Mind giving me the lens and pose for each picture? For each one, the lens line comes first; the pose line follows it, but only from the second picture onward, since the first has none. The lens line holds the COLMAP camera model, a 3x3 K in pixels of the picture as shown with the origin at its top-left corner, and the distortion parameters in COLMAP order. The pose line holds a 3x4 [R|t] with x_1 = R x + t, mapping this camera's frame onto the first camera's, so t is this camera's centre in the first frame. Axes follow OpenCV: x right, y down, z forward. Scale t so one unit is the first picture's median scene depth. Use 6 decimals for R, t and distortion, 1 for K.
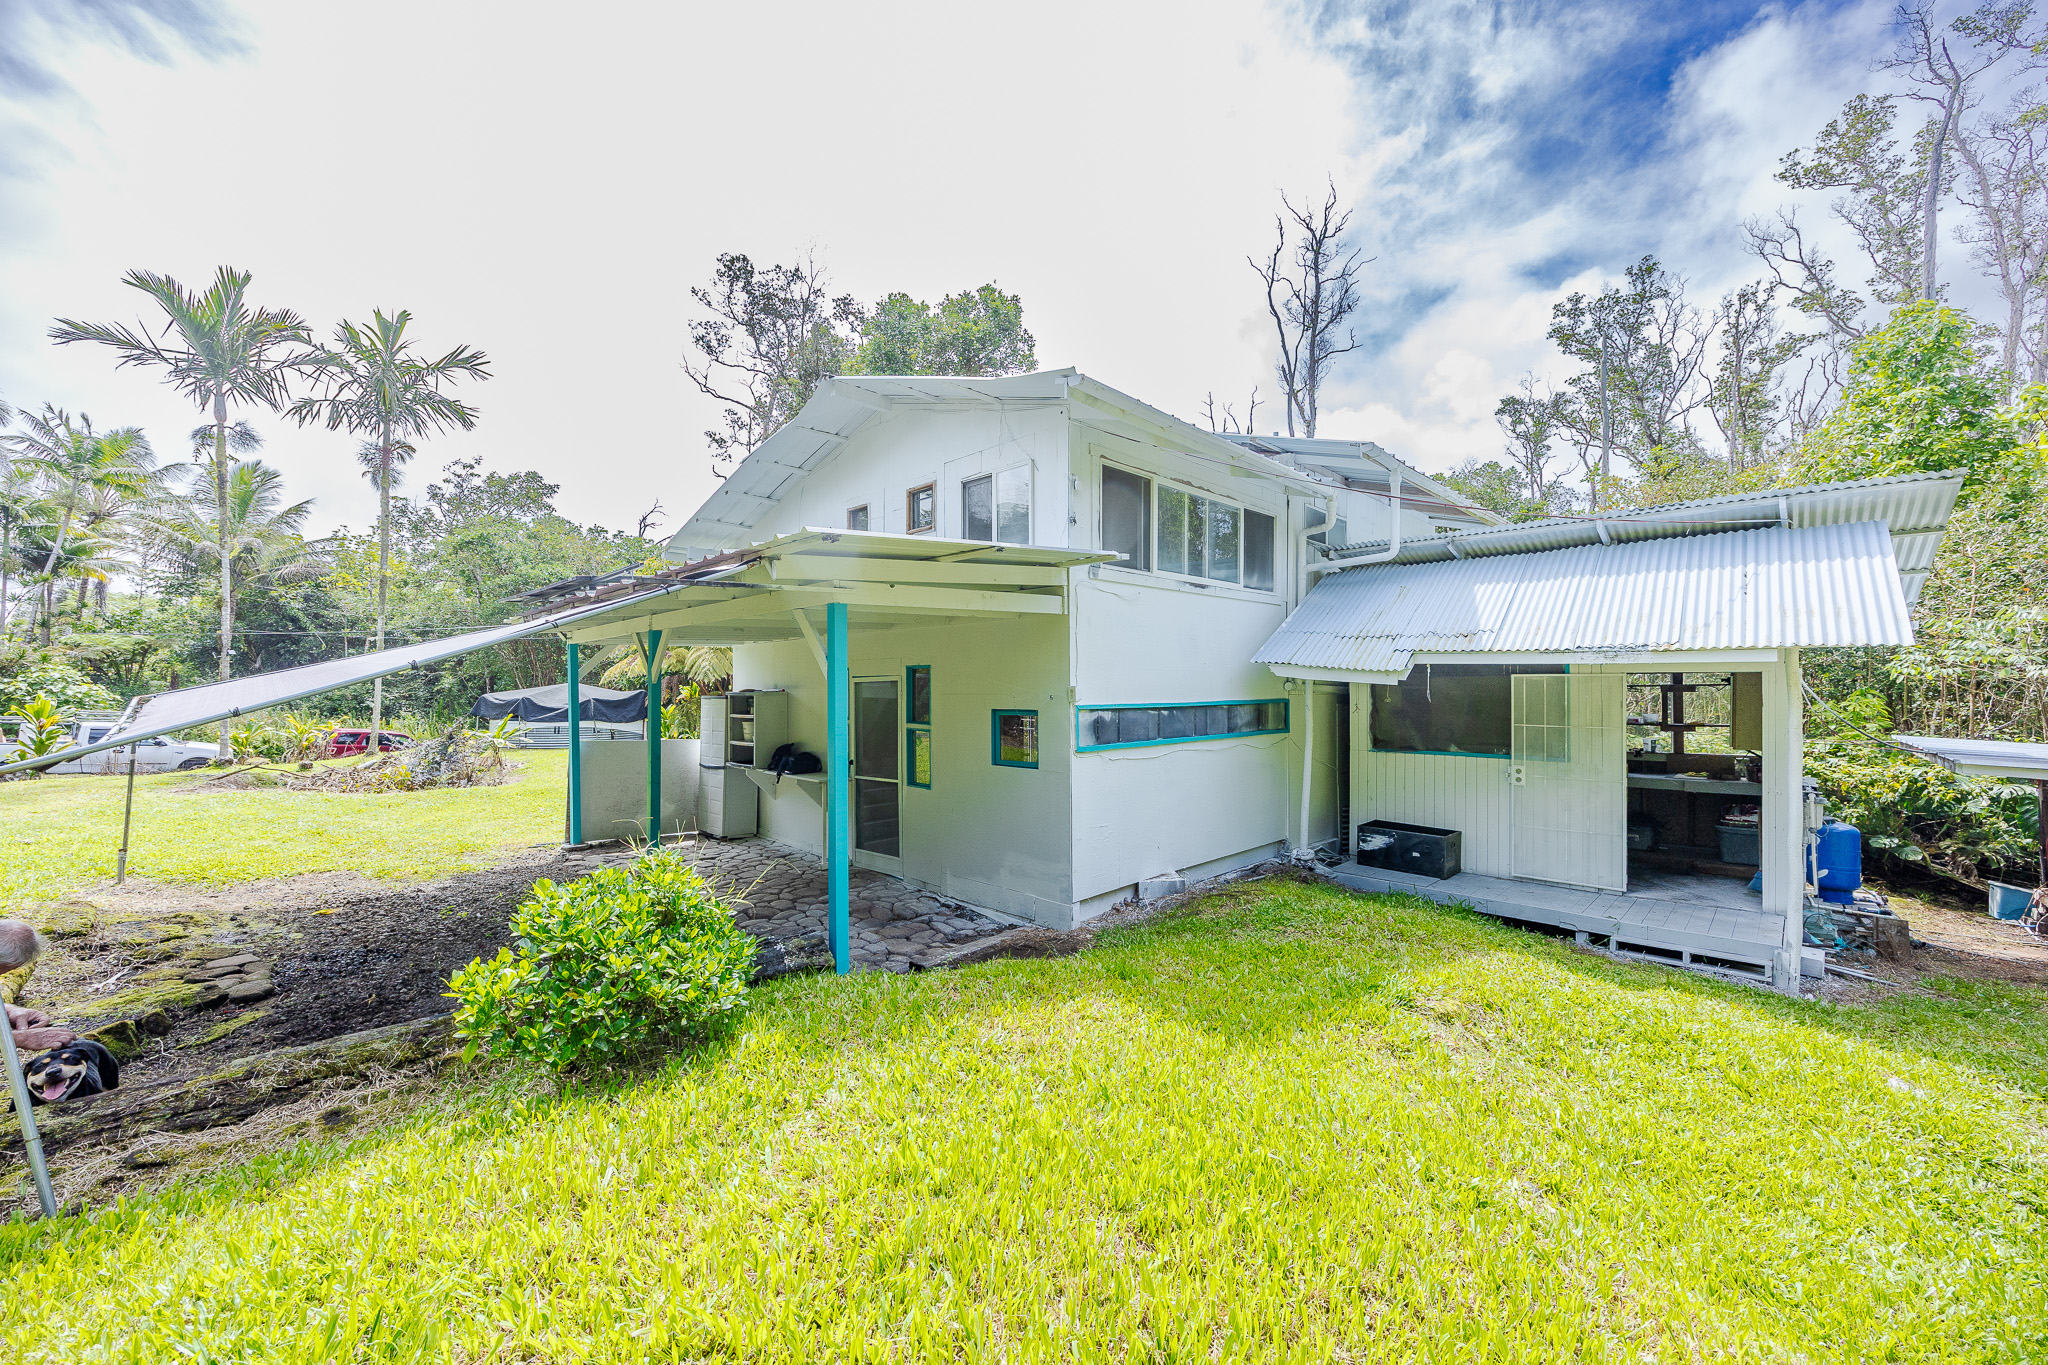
lens RADIAL K [[775.9, 0, 1022.9], [0, 775.9, 687.0], [0, 0, 1]] dist [-0.006287, 0.000486]
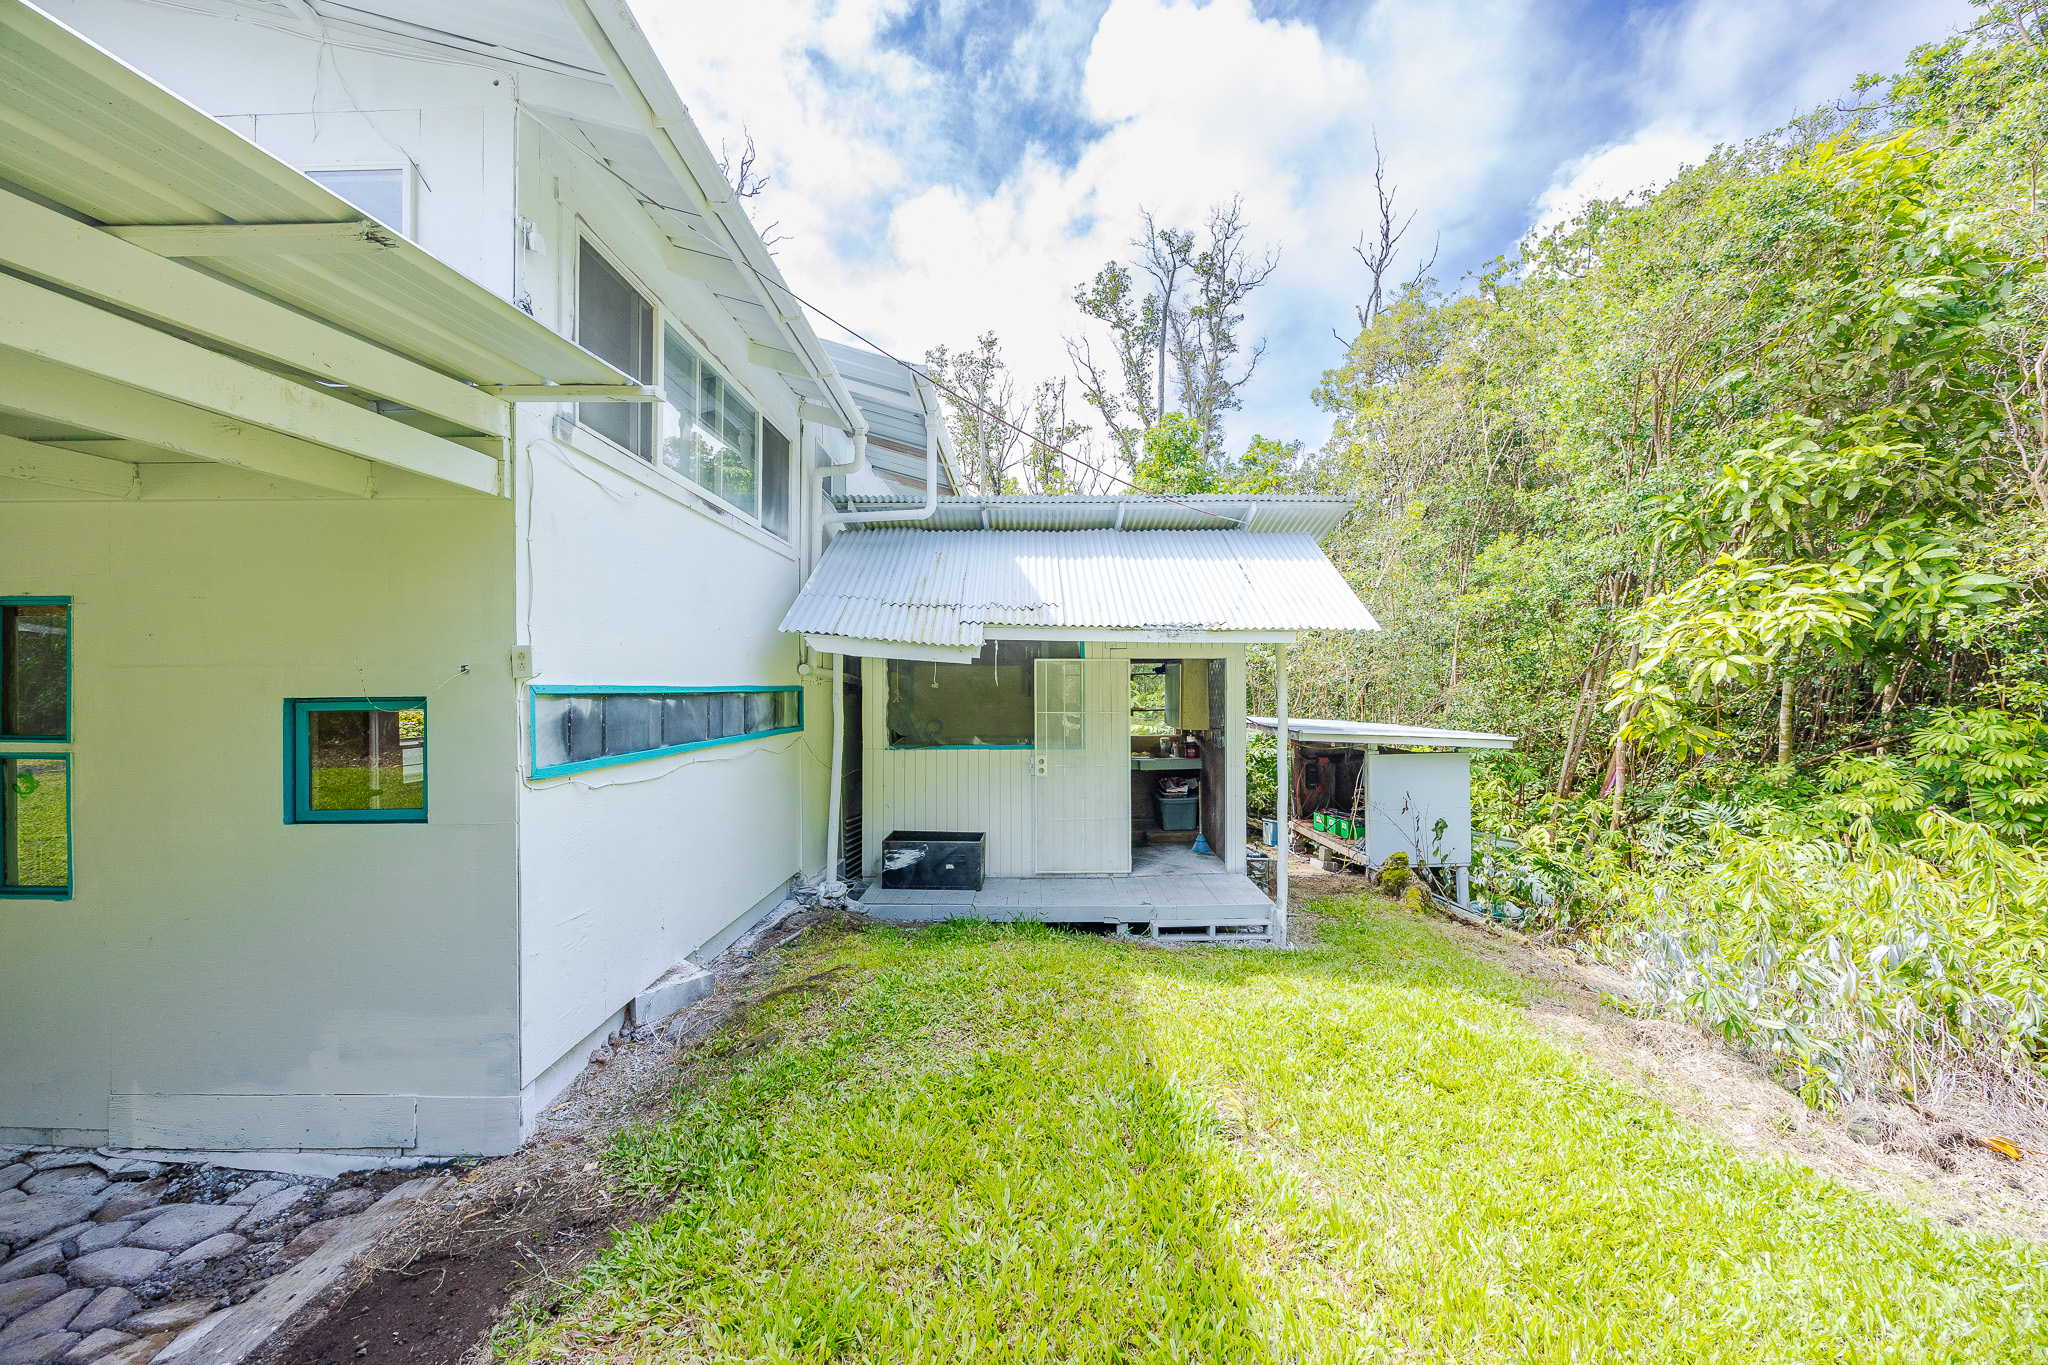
lens RADIAL K [[775.9, 0, 1012.0], [0, 775.9, 683.6], [0, 0, 1]] dist [-0.006287, 0.000486]
pose [[0.717631, 0.004208, 0.696411, -0.046821], [0.002779, 0.999956, -0.008907, 0.024017], [-0.696418, 0.008328, 0.717588, 0.372248]]
